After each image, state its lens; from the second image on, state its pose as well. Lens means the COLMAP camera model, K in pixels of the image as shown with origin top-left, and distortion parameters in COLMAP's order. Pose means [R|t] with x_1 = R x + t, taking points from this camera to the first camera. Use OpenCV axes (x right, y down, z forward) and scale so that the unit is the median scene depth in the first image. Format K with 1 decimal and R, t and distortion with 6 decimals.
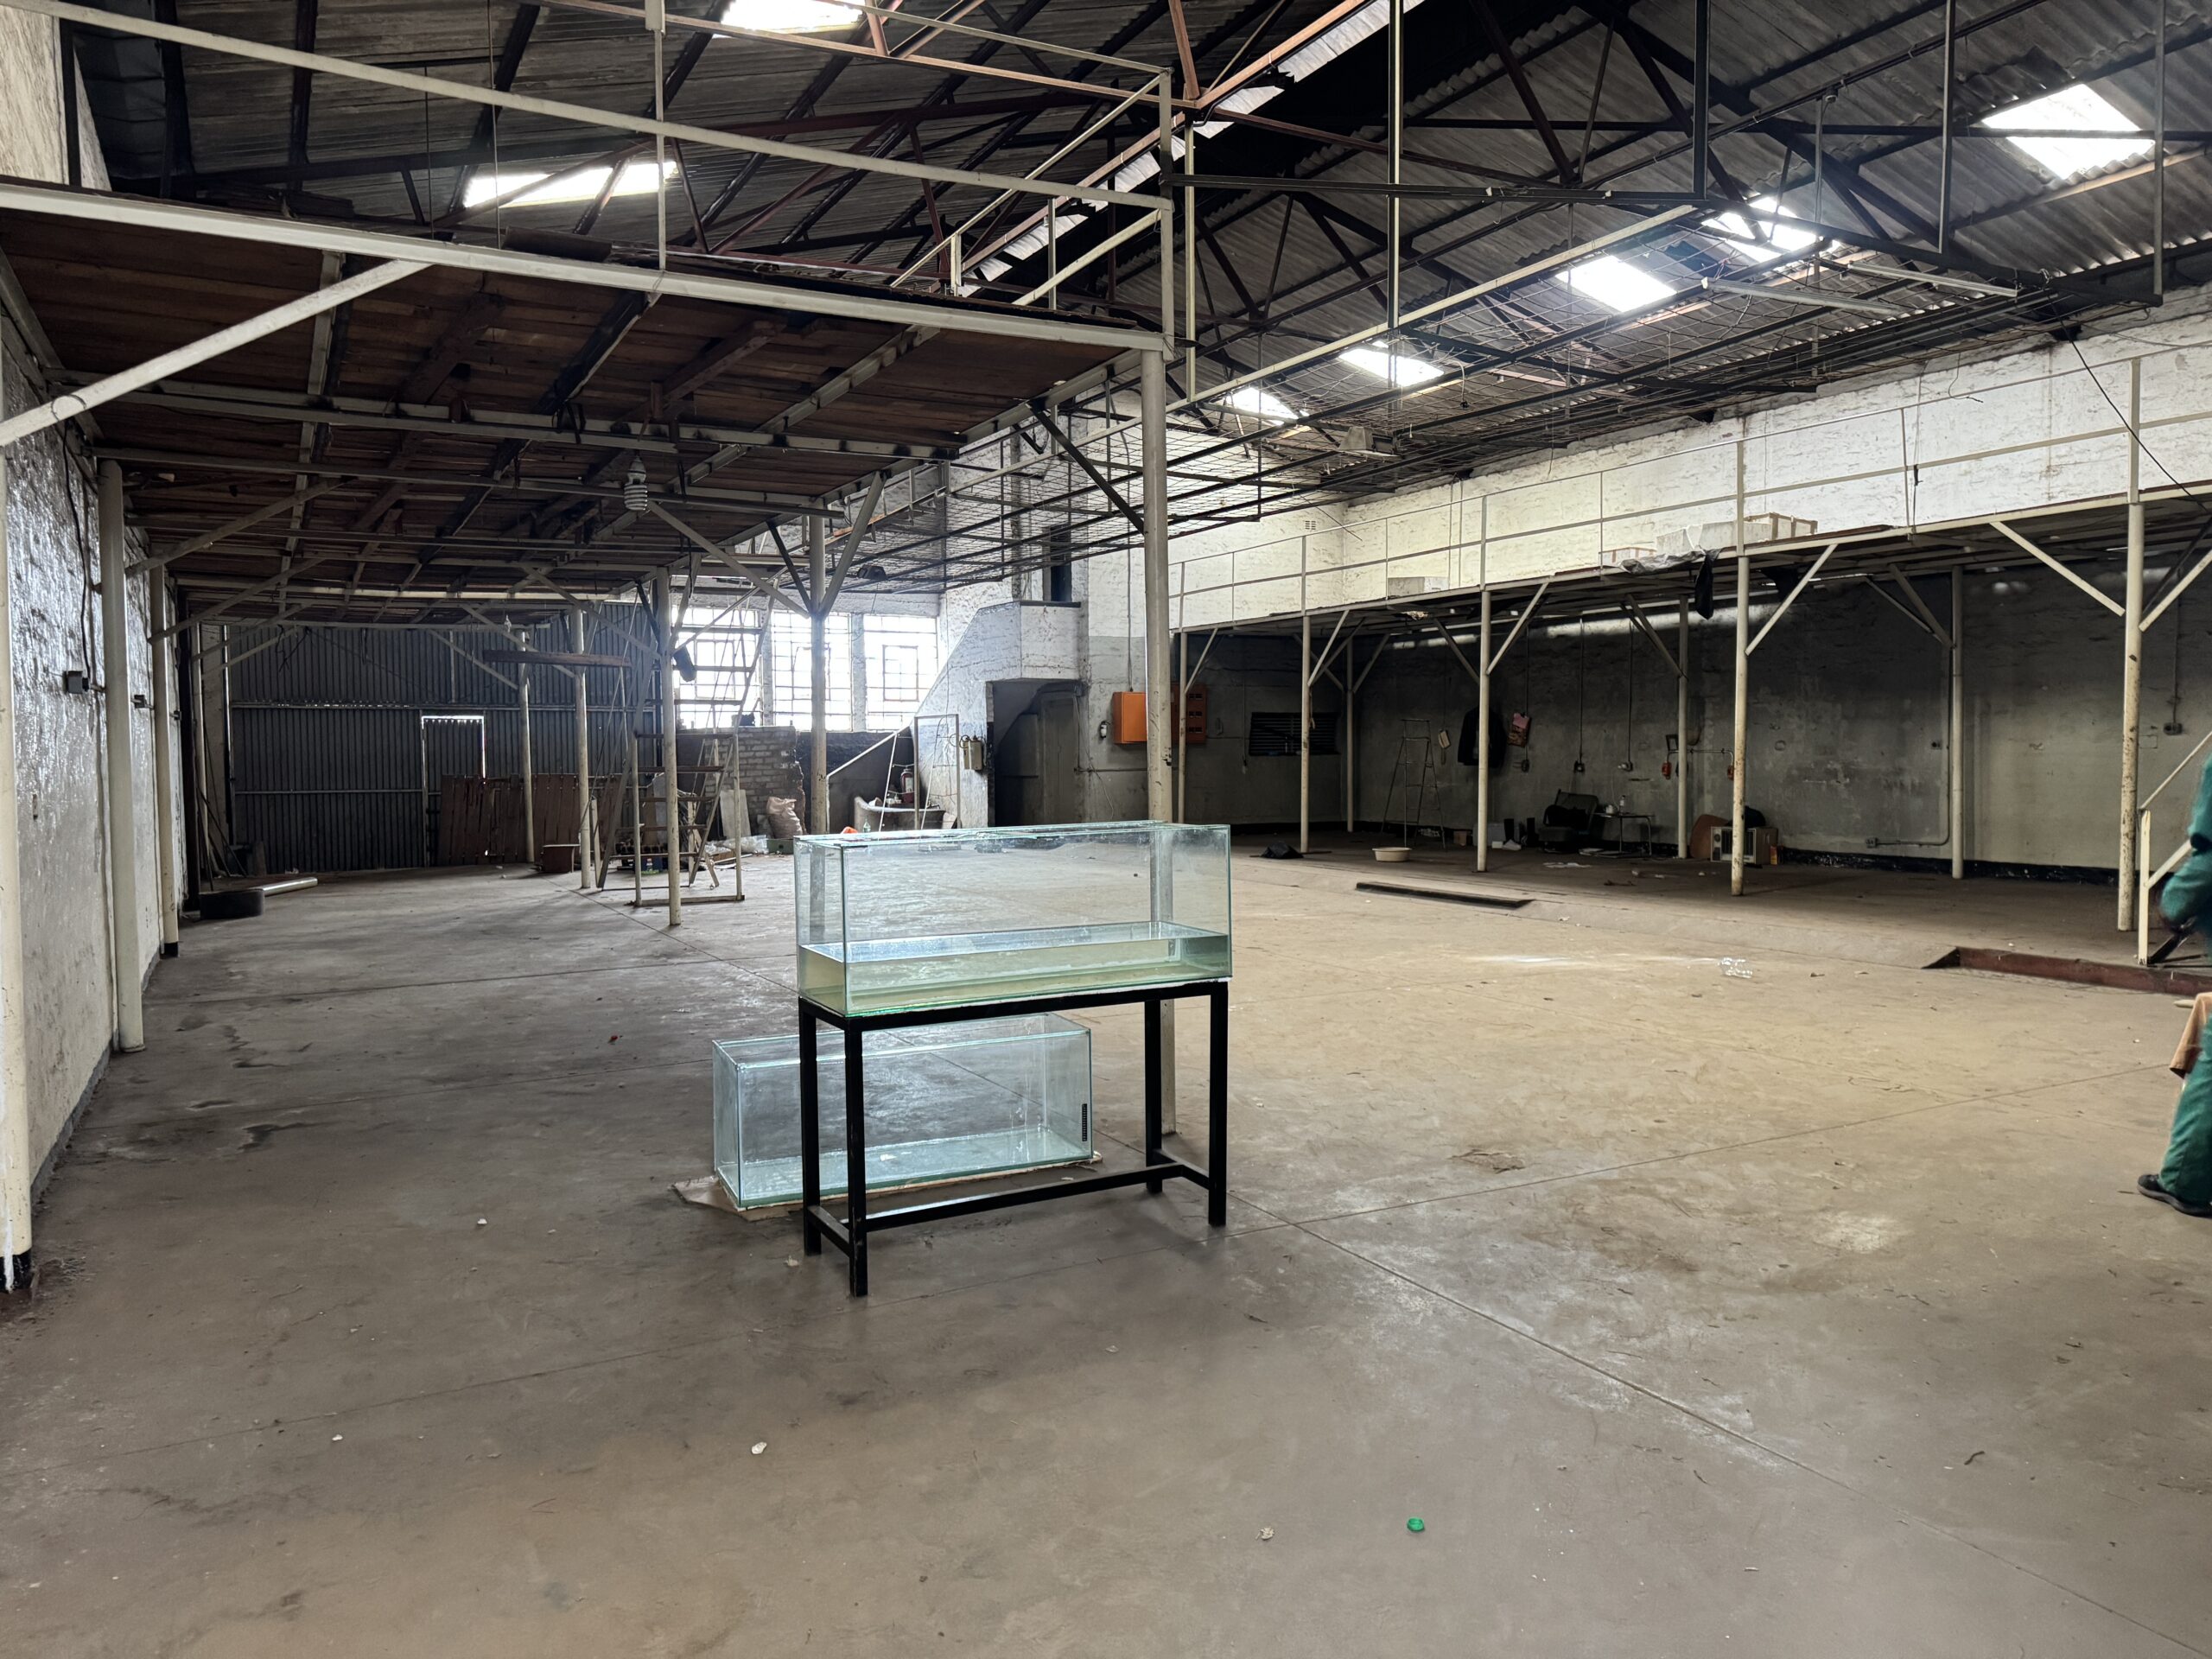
lens RADIAL K [[1559.8, 0, 1106.0], [0, 1559.8, 829.5], [0, 0, 1]] dist [0.119030, -0.197414]
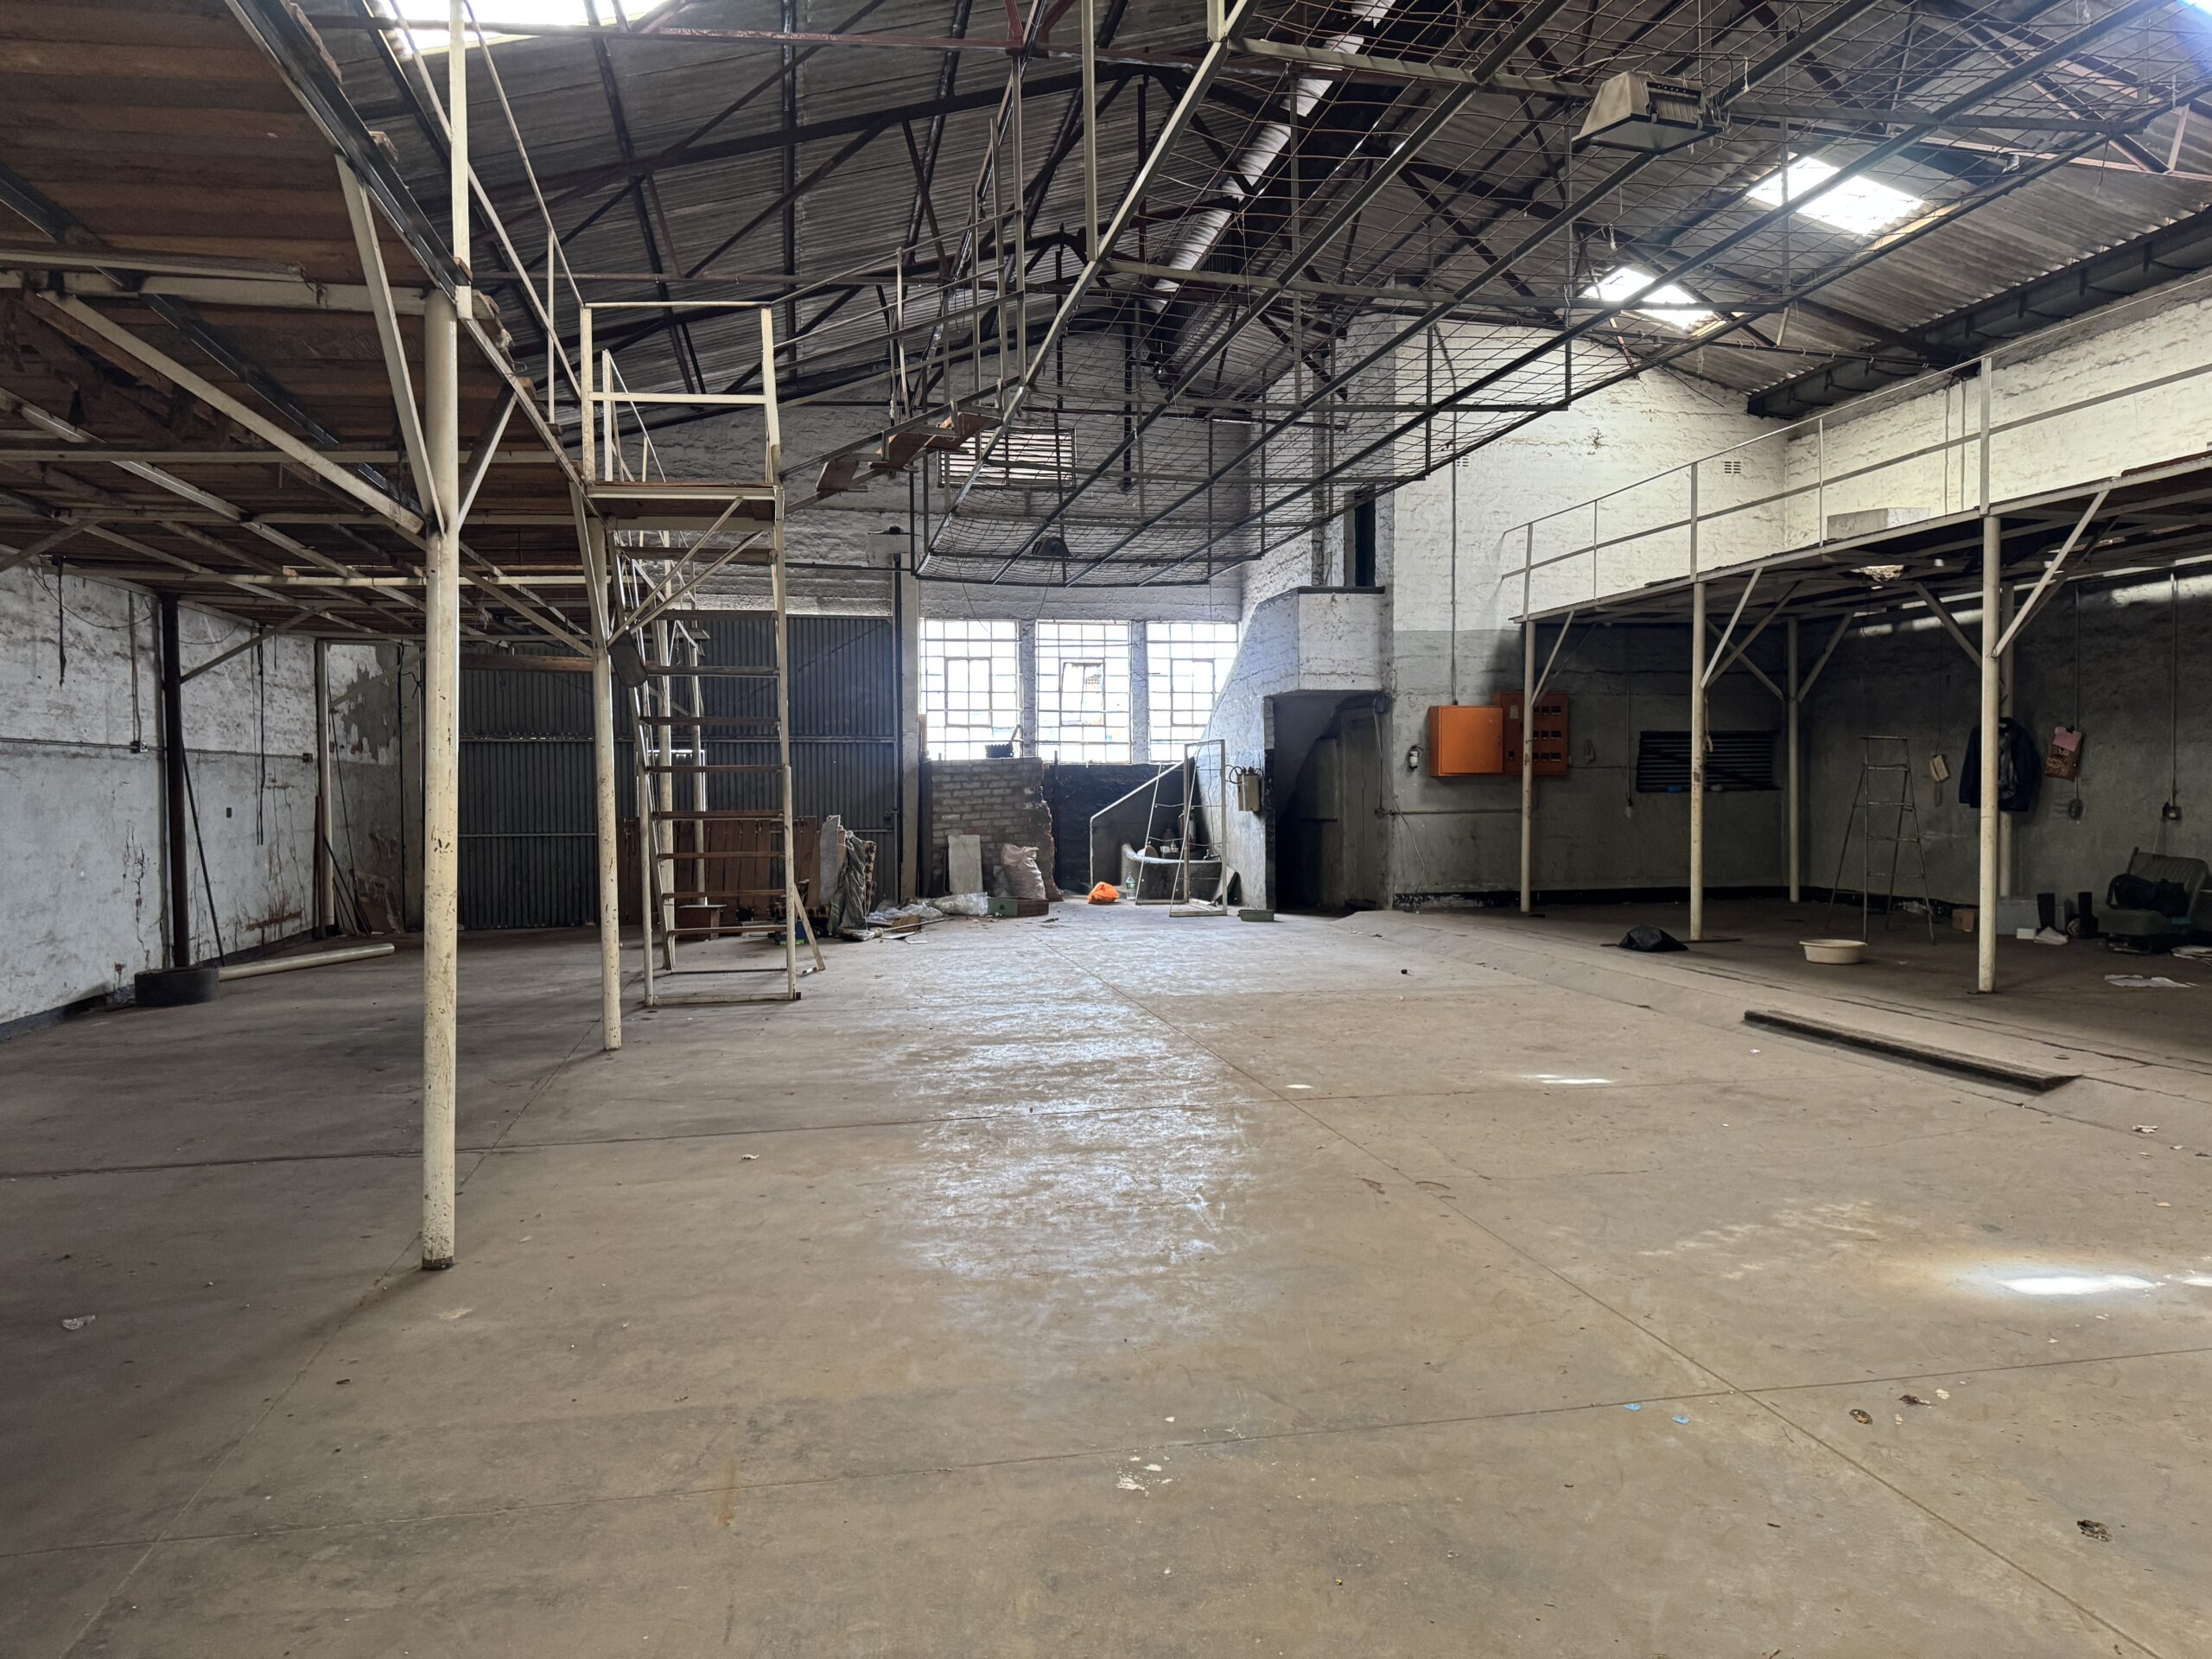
lens RADIAL K [[1545.0, 0, 1020.9], [0, 1545.0, 827.5], [0, 0, 1]] dist [0.004298, -0.049461]
pose [[0.939225, 0.005779, -0.343254, 0.074133], [-0.013440, 0.999711, -0.019943, -0.014228], [0.343040, 0.023344, 0.939031, 0.256970]]
